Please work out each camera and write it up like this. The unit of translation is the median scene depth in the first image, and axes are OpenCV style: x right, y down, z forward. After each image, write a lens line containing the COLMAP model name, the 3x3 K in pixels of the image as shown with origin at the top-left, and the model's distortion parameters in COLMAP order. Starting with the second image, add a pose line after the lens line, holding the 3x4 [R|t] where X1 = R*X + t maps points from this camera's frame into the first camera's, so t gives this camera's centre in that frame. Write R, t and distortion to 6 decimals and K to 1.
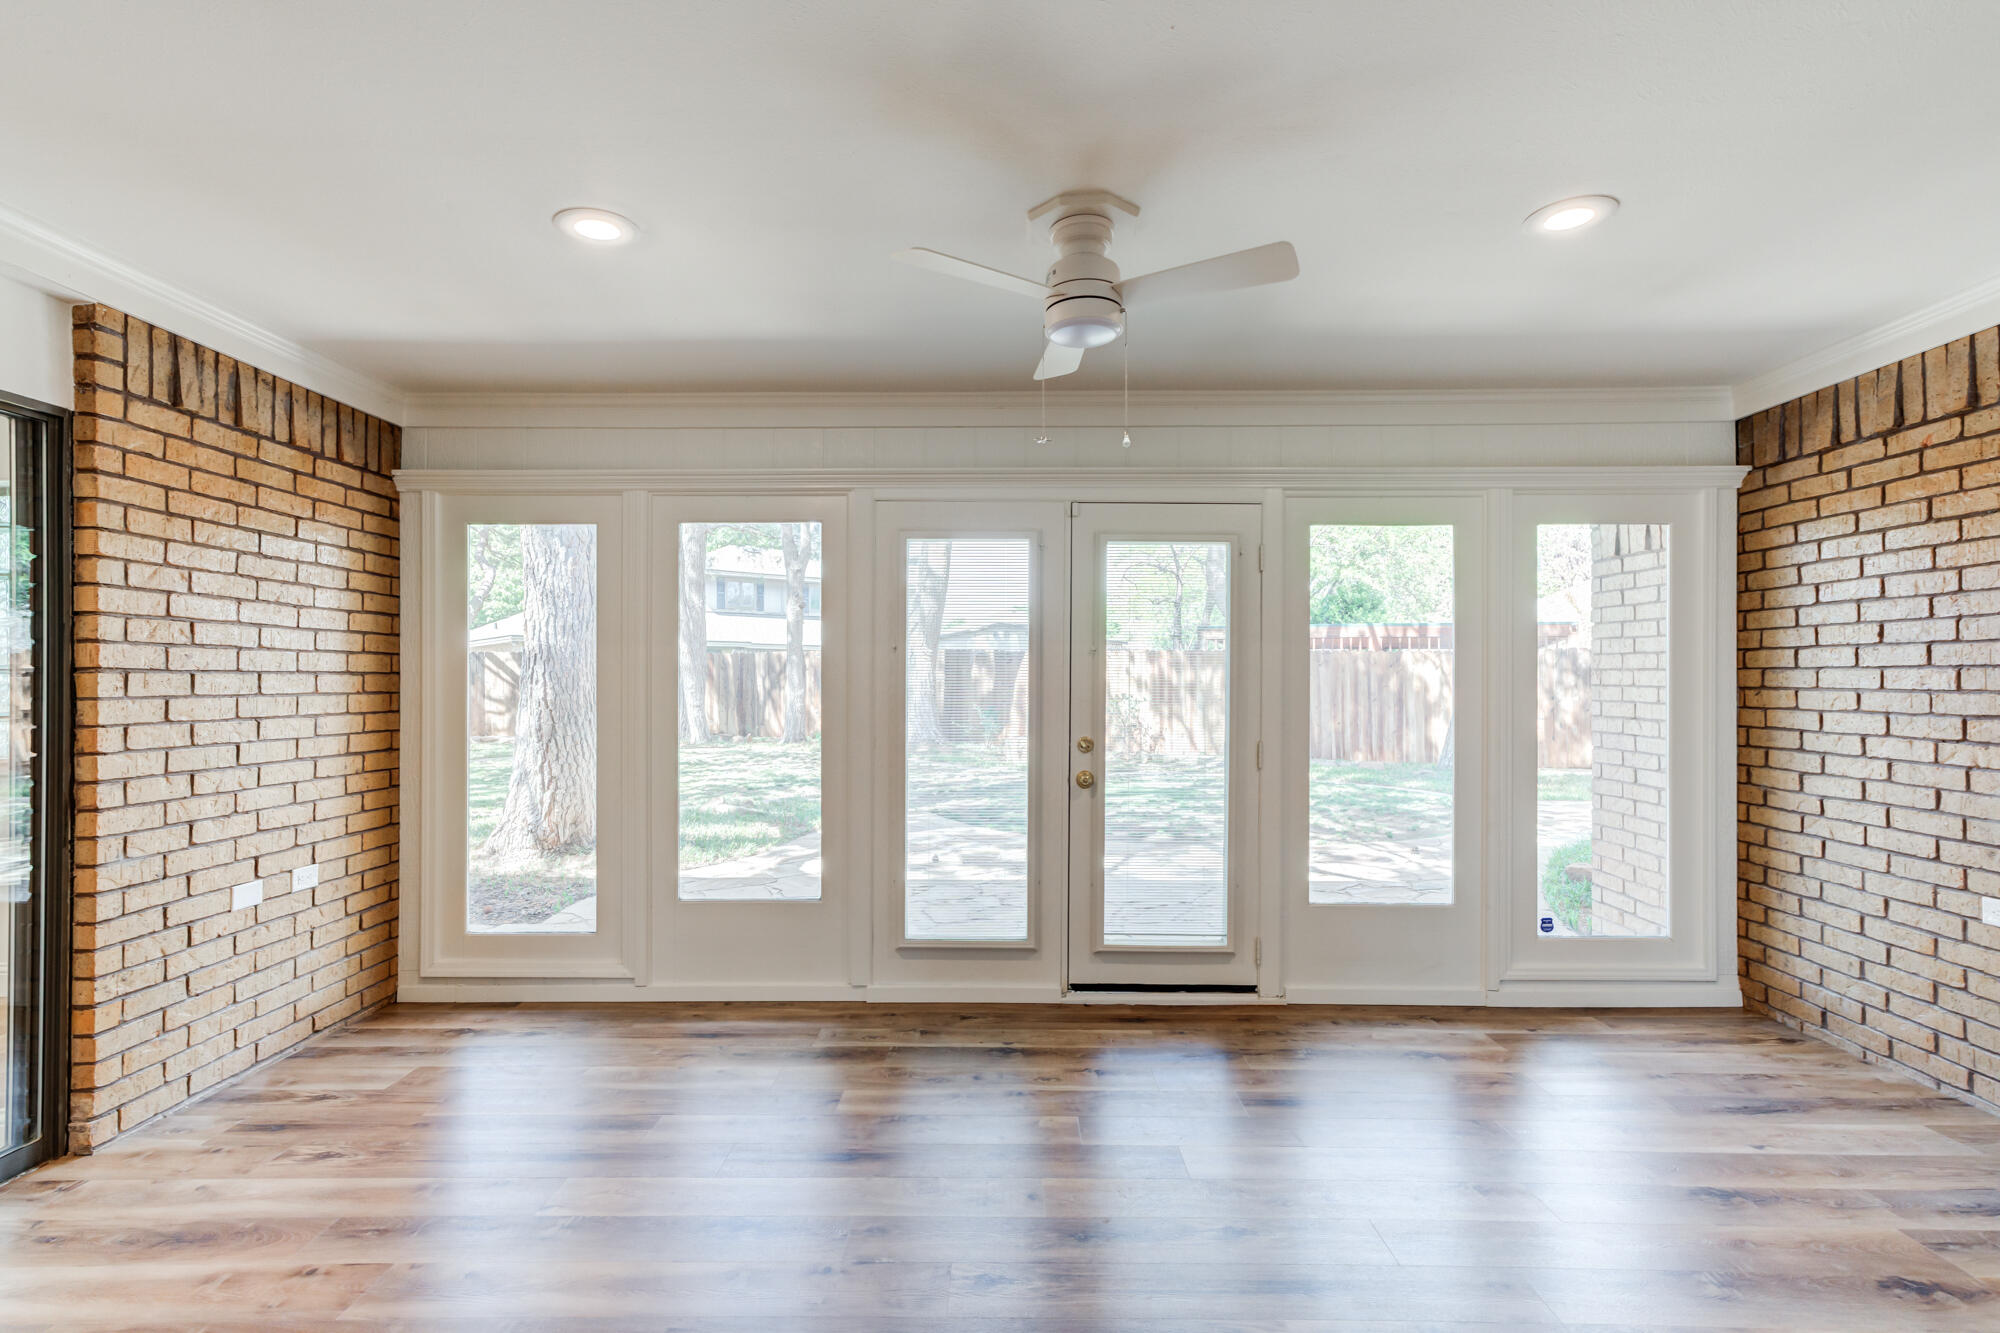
lens RADIAL K [[958.0, 0, 995.9], [0, 958.0, 676.7], [0, 0, 1]] dist [-0.007911, 0.009673]
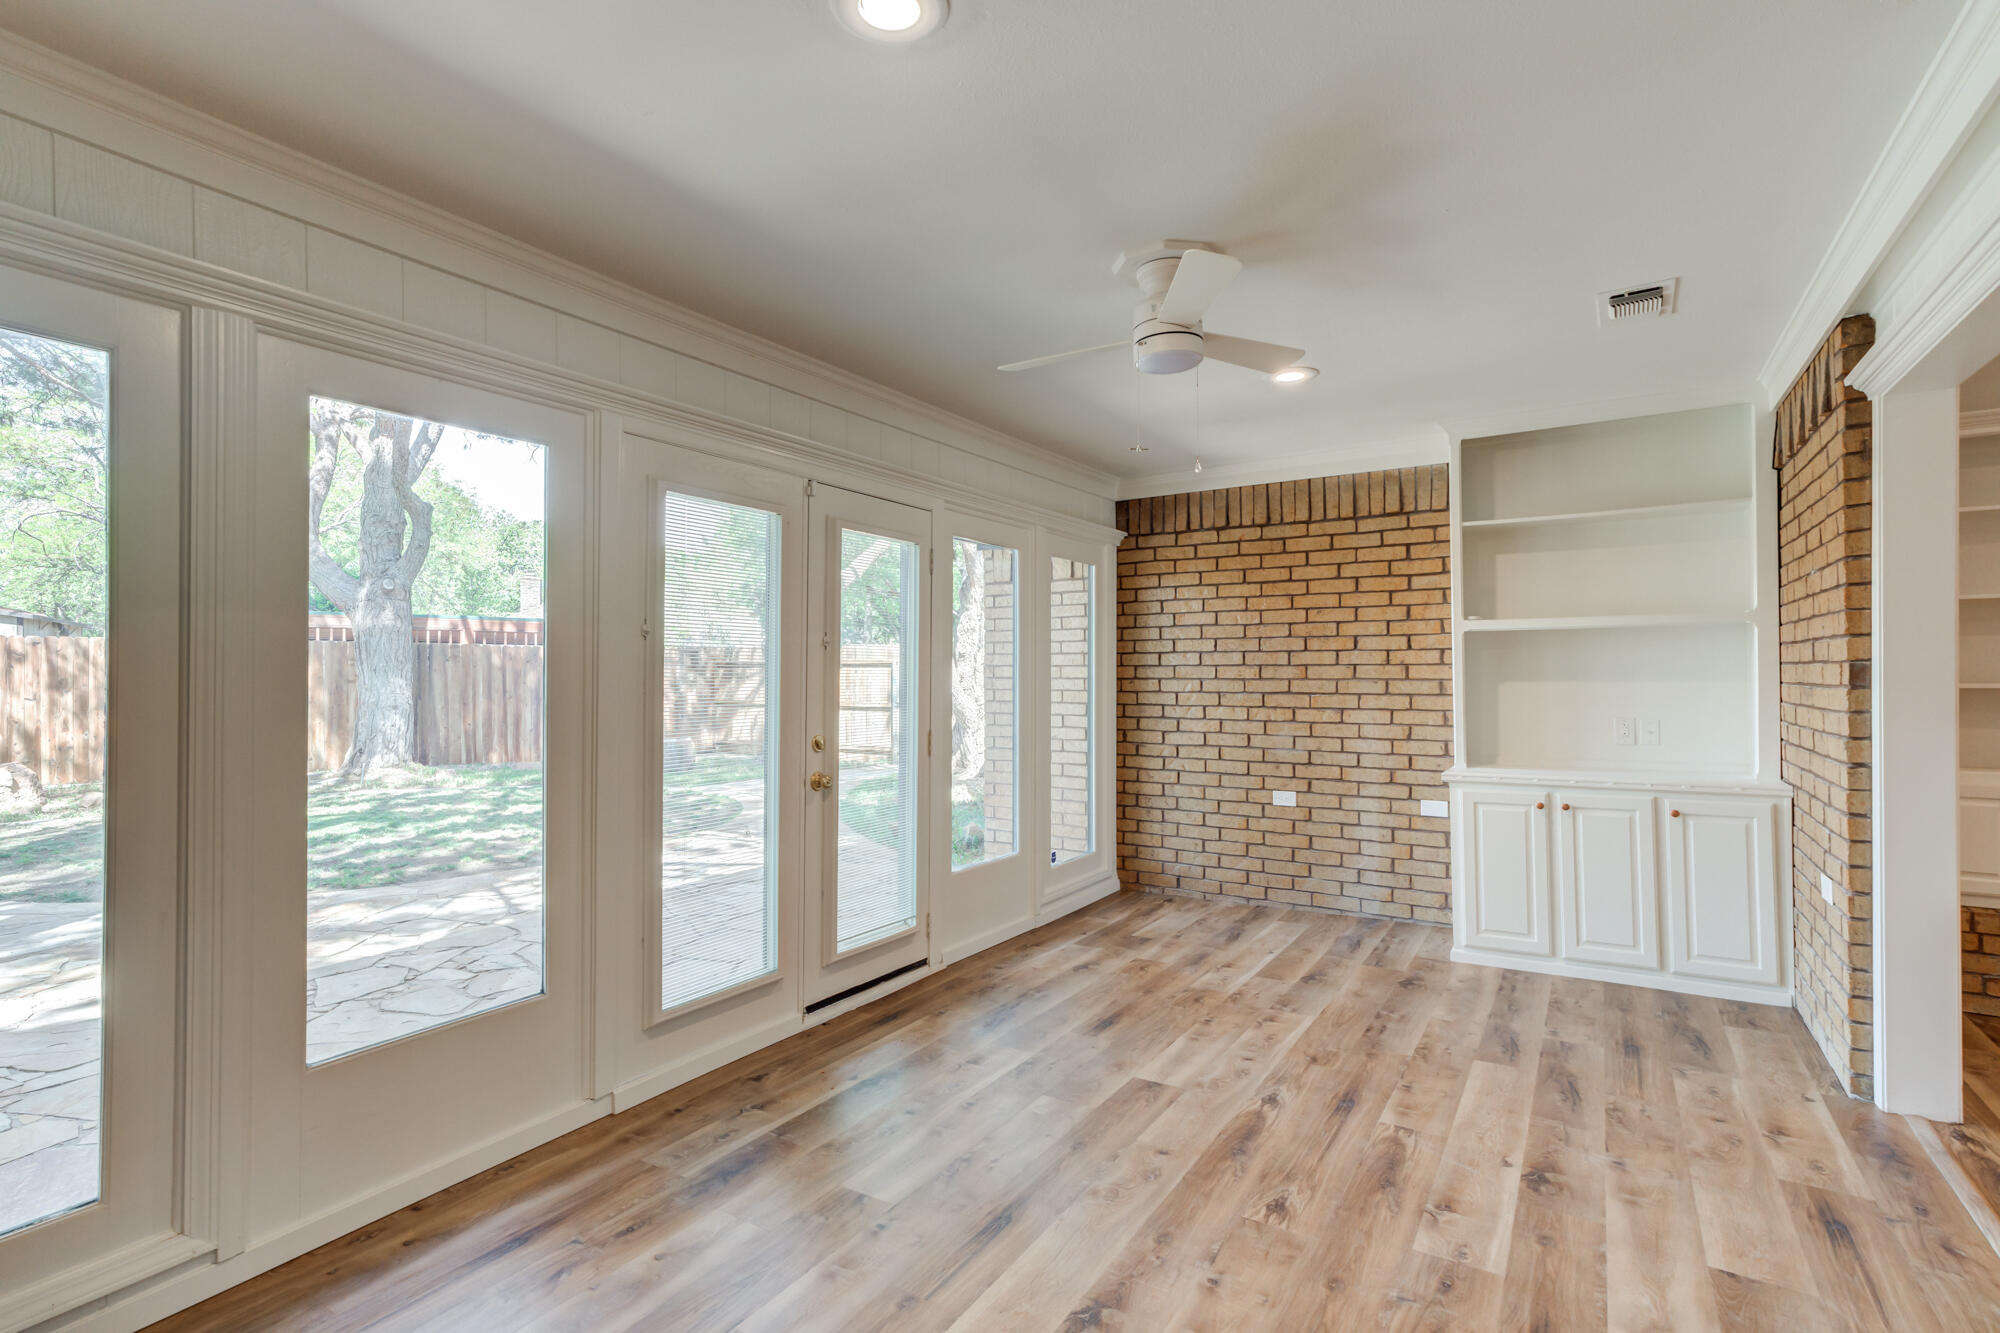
lens RADIAL K [[958.0, 0, 1006.7], [0, 958.0, 663.7], [0, 0, 1]] dist [-0.007911, 0.009673]
pose [[0.522226, 0.008565, 0.852764, -0.658488], [0.000281, 0.999948, -0.010215, 0.003927], [-0.852807, 0.005574, 0.522196, 0.394408]]
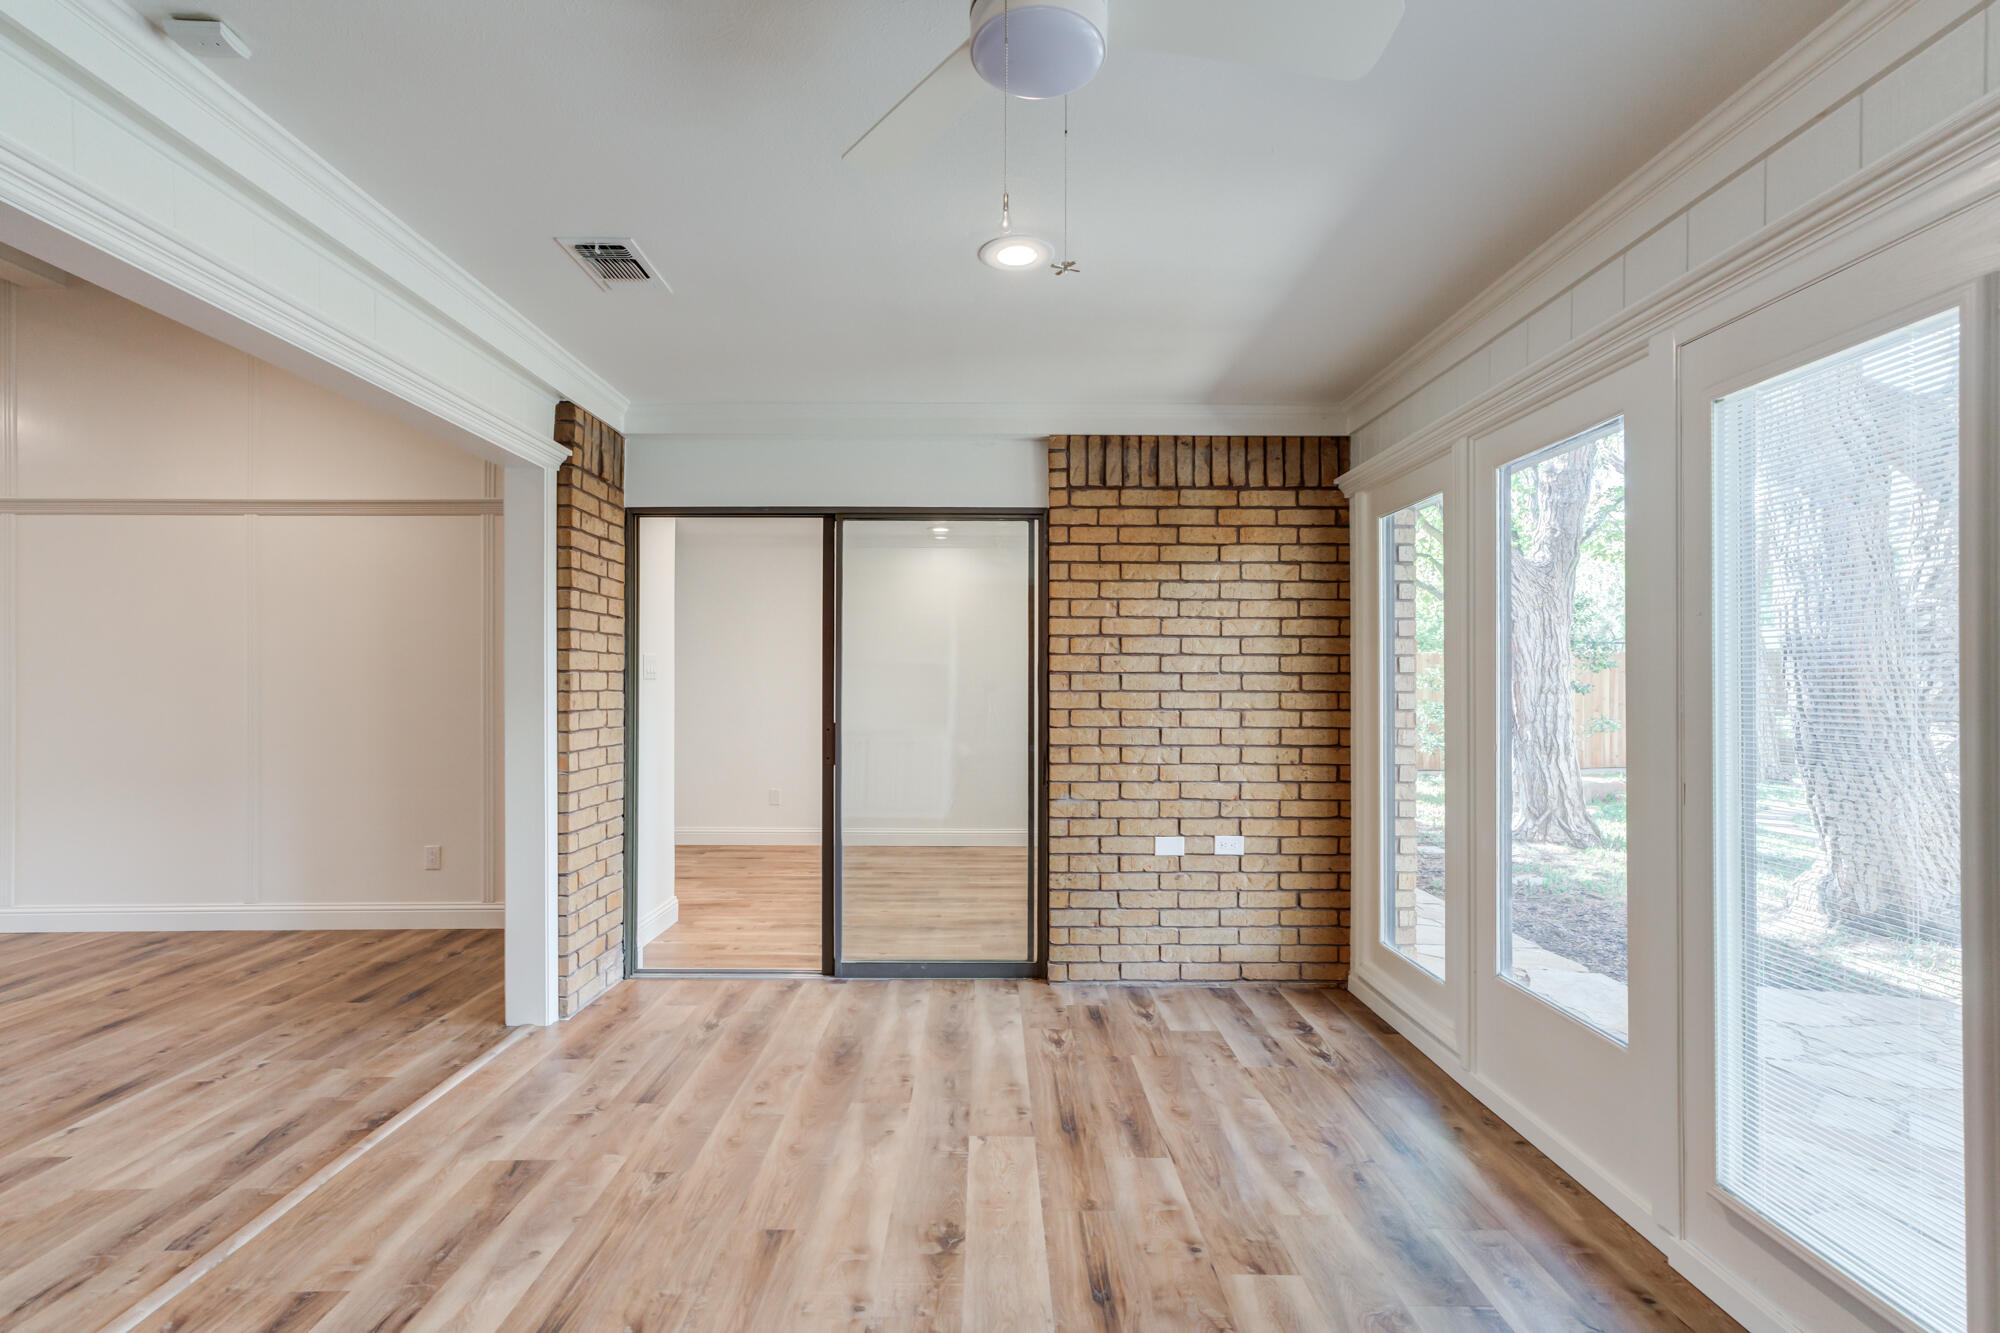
lens RADIAL K [[958.0, 0, 994.0], [0, 958.0, 680.0], [0, 0, 1]] dist [-0.007911, 0.009673]
pose [[0.013652, -0.003270, -0.999901, 0.448434], [0.000725, 0.999994, -0.003261, 0.007281], [0.999907, -0.000680, 0.013655, 0.660167]]
